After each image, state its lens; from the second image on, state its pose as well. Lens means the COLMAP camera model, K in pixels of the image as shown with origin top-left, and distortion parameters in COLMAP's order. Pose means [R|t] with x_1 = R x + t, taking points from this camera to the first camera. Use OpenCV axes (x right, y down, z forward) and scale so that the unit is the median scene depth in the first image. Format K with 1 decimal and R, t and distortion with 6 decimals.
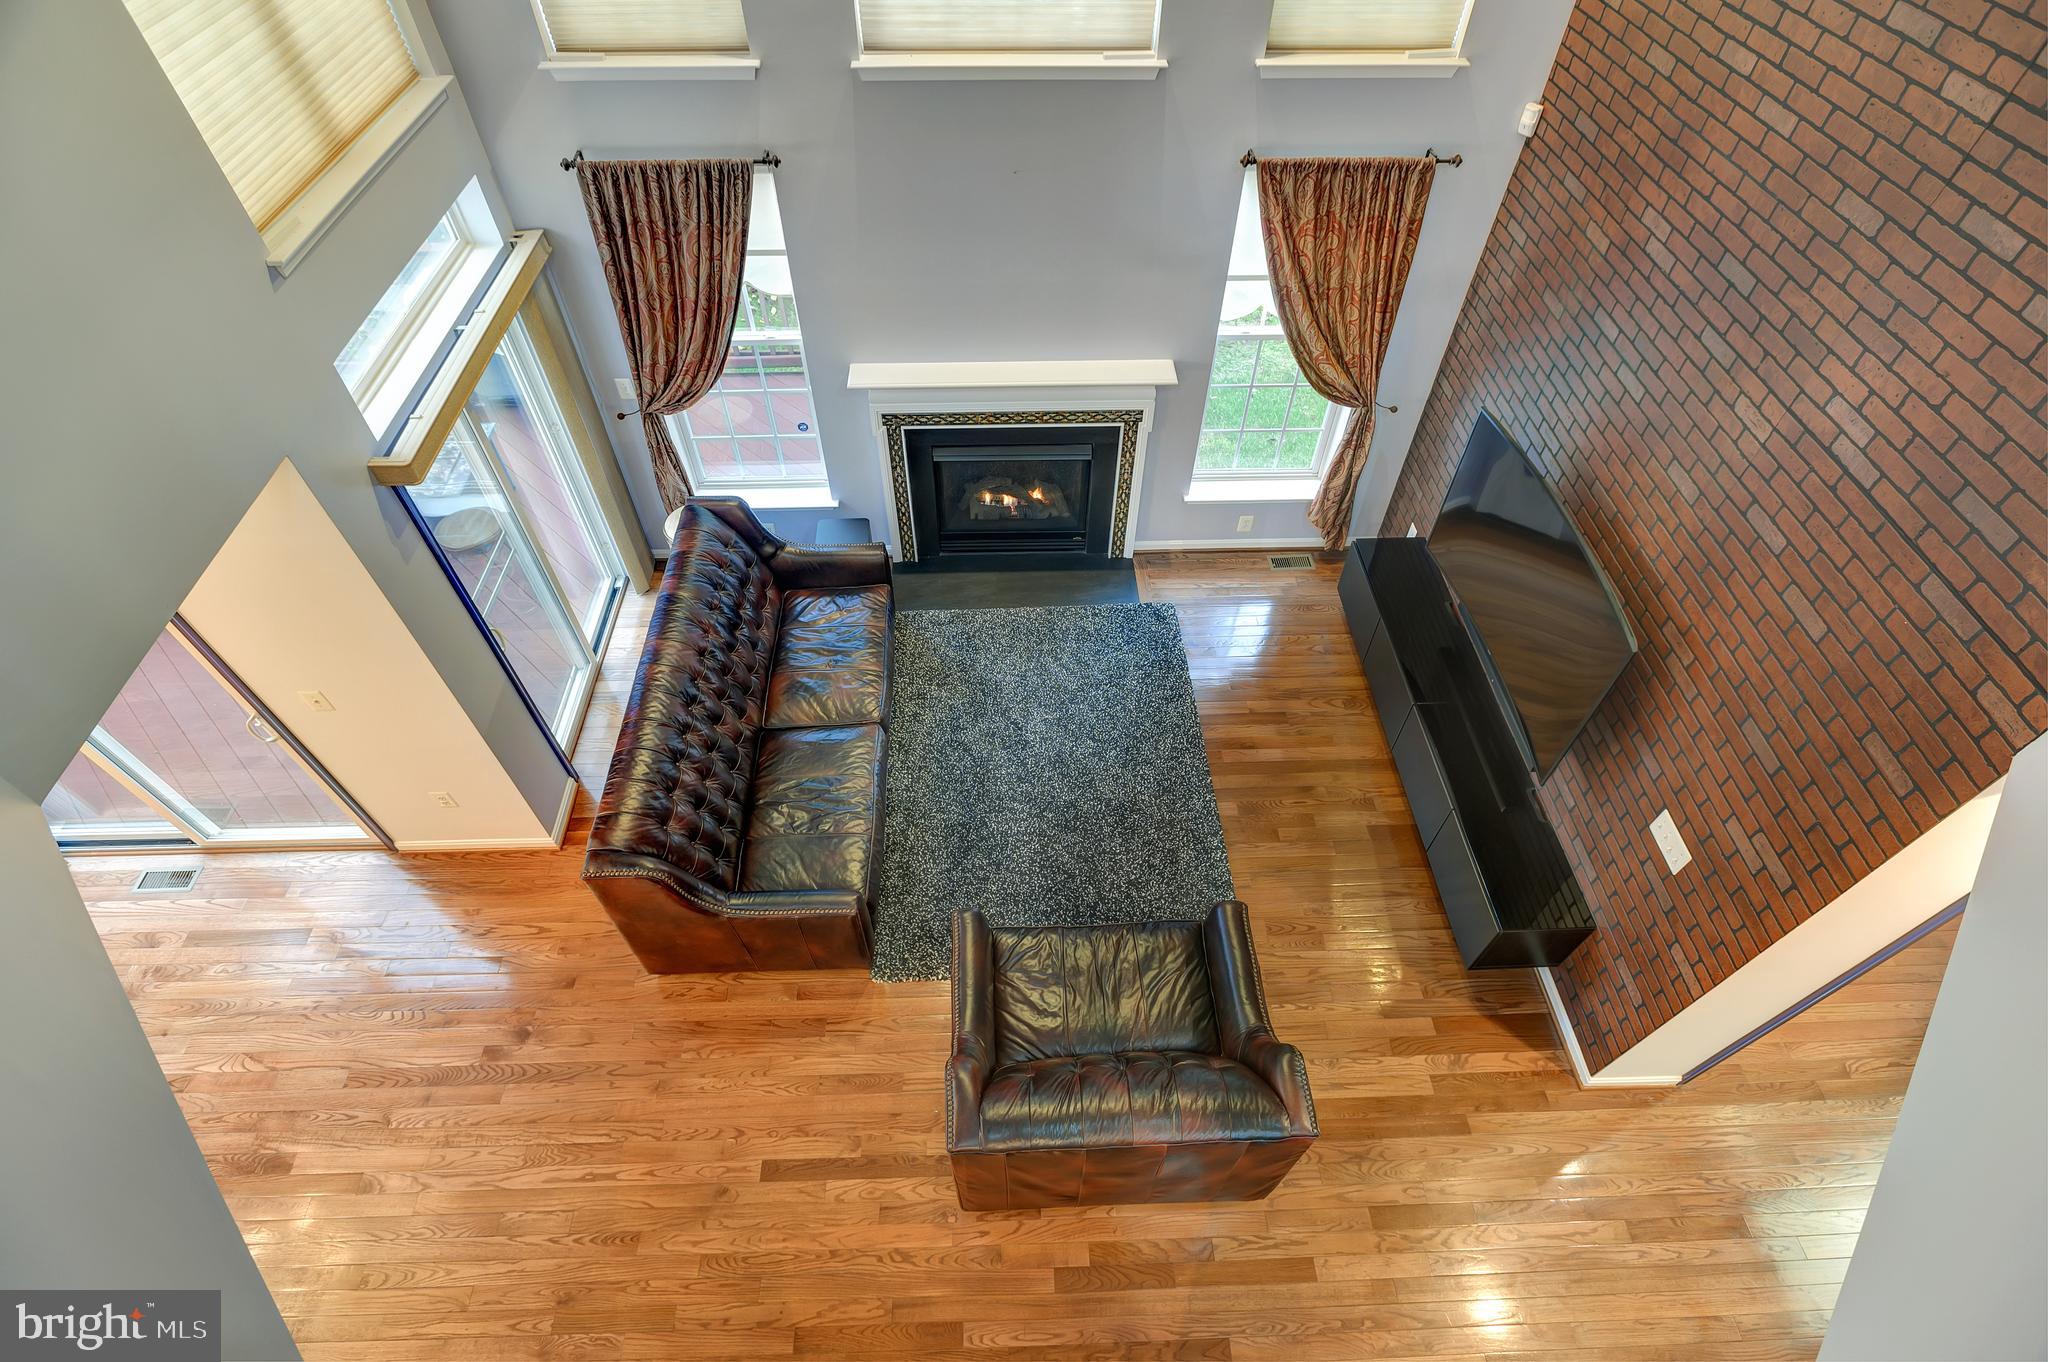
lens RADIAL K [[984.7, 0, 1018.0], [0, 984.7, 679.2], [0, 0, 1]] dist [-0.014329, 0.001159]
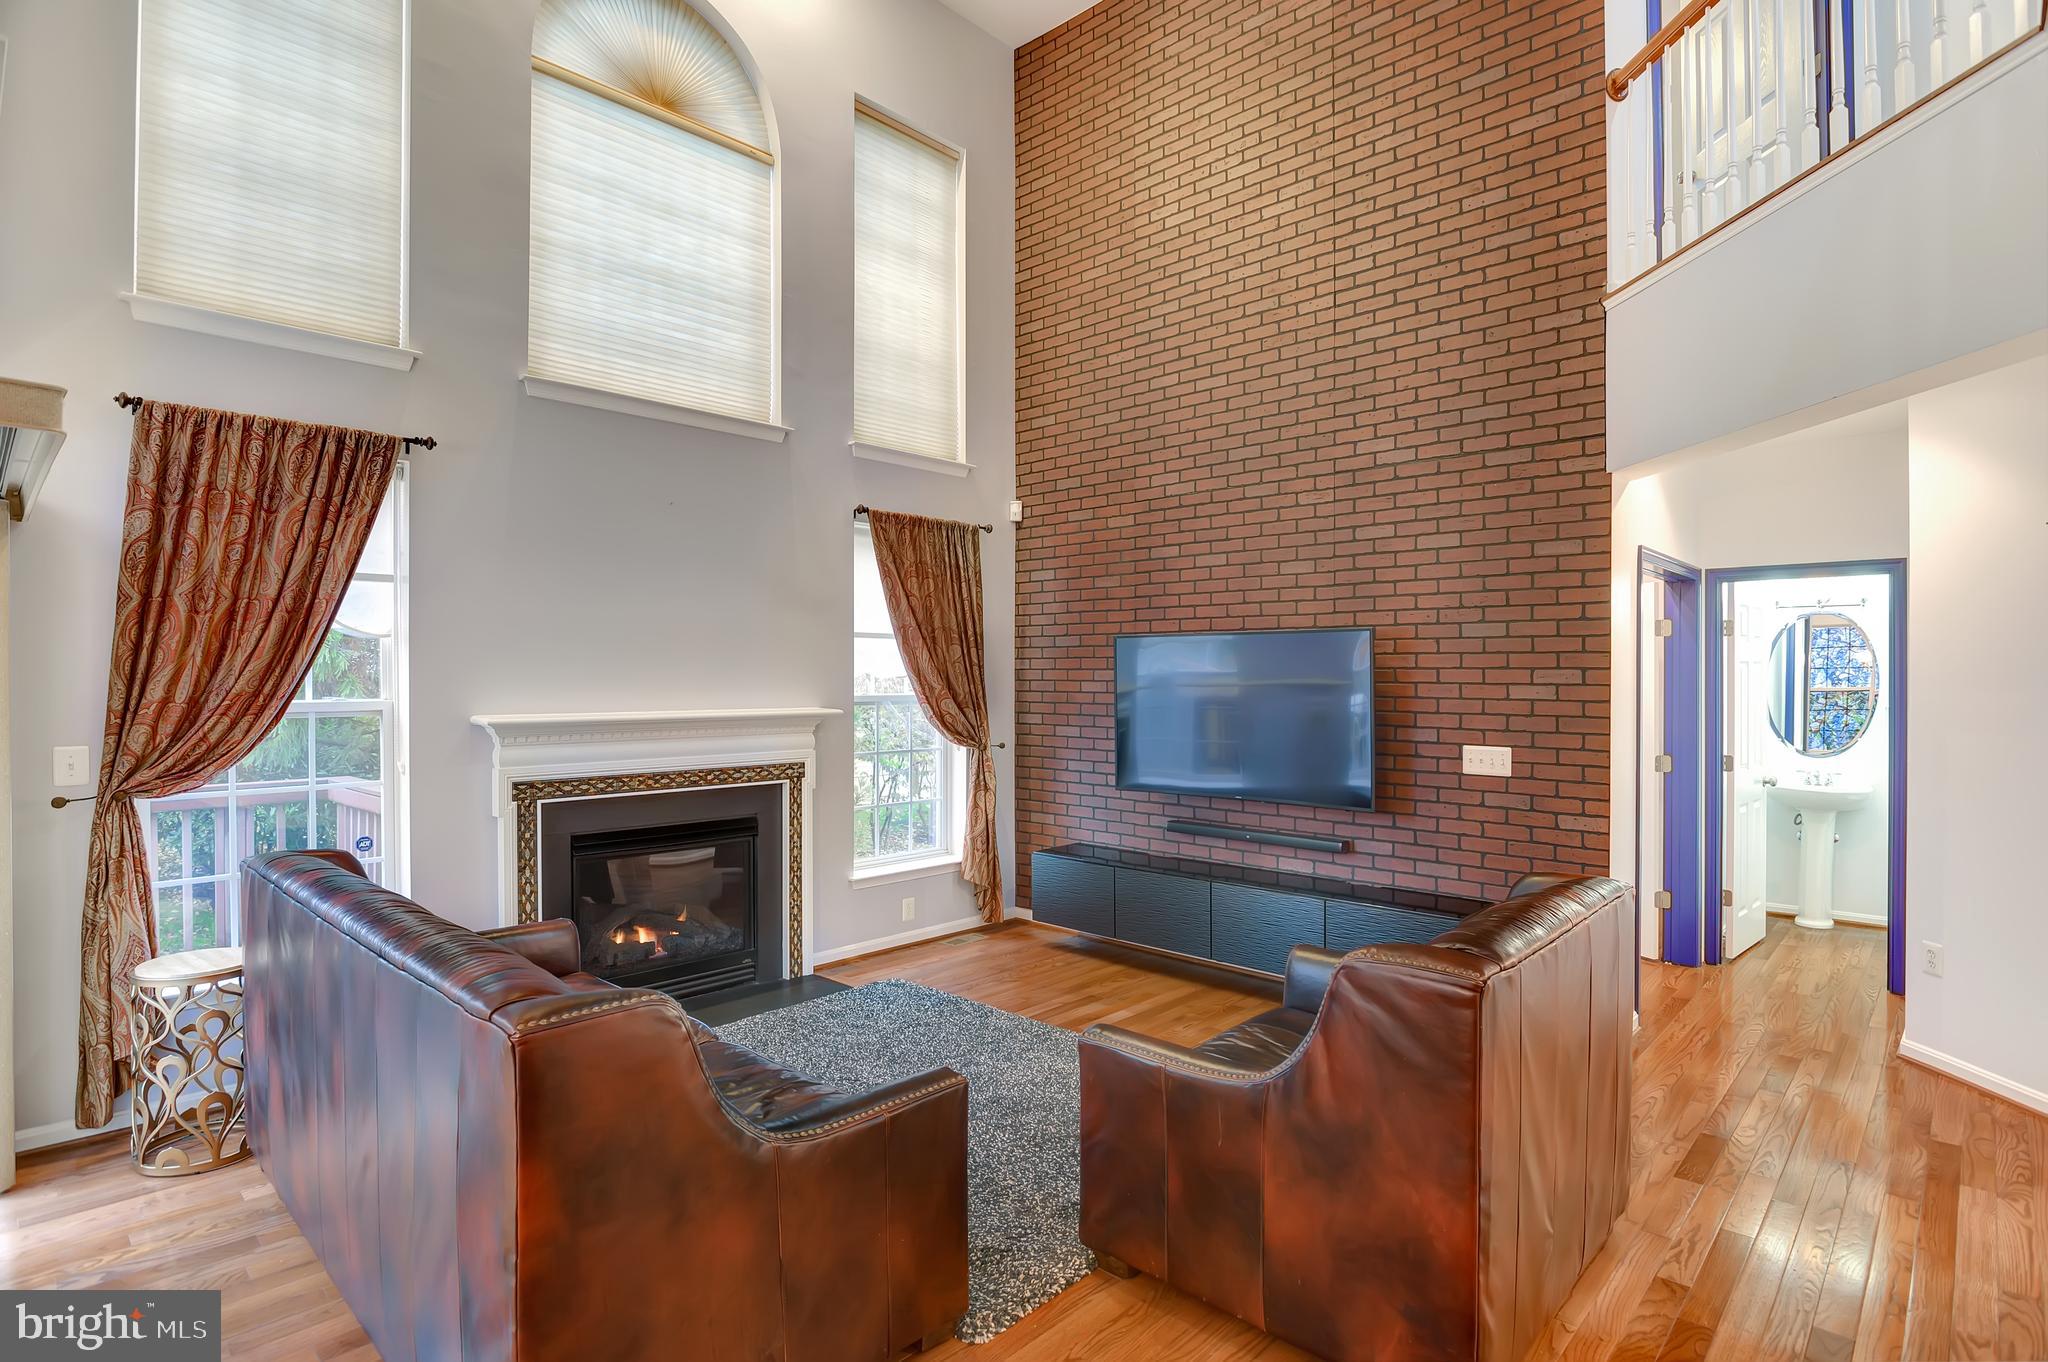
lens RADIAL K [[1023.9, 0, 1018.6], [0, 1023.9, 682.0], [0, 0, 1]] dist [-0.025716, 0.000291]
pose [[0.714197, -0.001442, 0.699943, -0.455479], [0.537091, 0.642375, -0.546706, 0.354861], [-0.448837, 0.766389, 0.459557, 0.453049]]
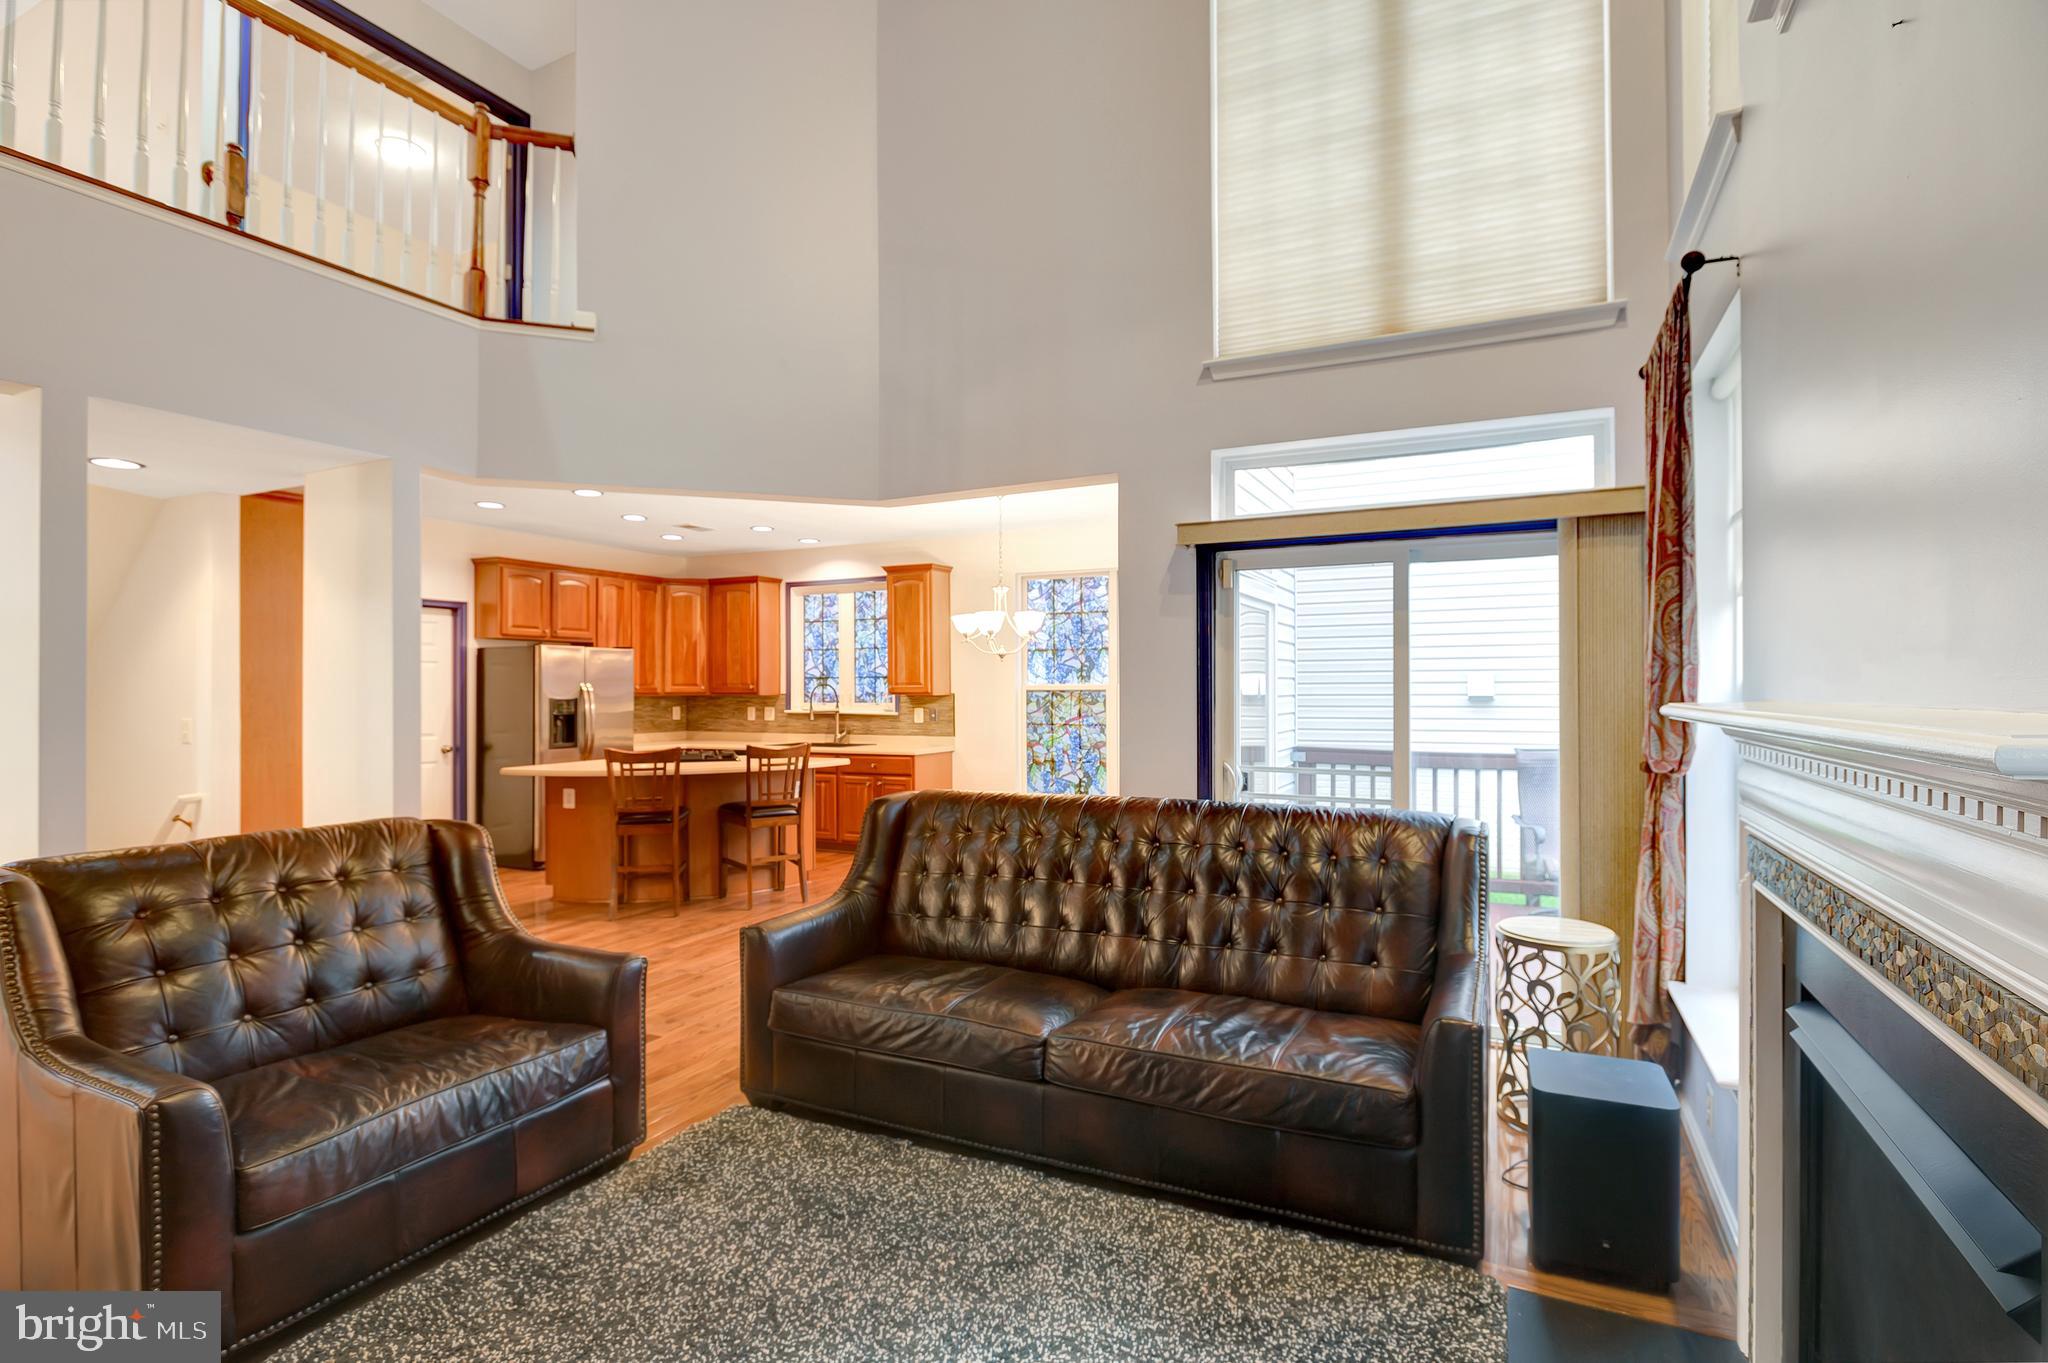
lens RADIAL K [[969.5, 0, 1029.9], [0, 969.5, 683.3], [0, 0, 1]] dist [-0.014729, 0.000333]
pose [[-0.468207, -0.004899, -0.883605, 0.362972], [-0.676204, 0.645690, 0.354729, -0.283187], [0.568798, 0.763584, -0.305629, 1.017867]]
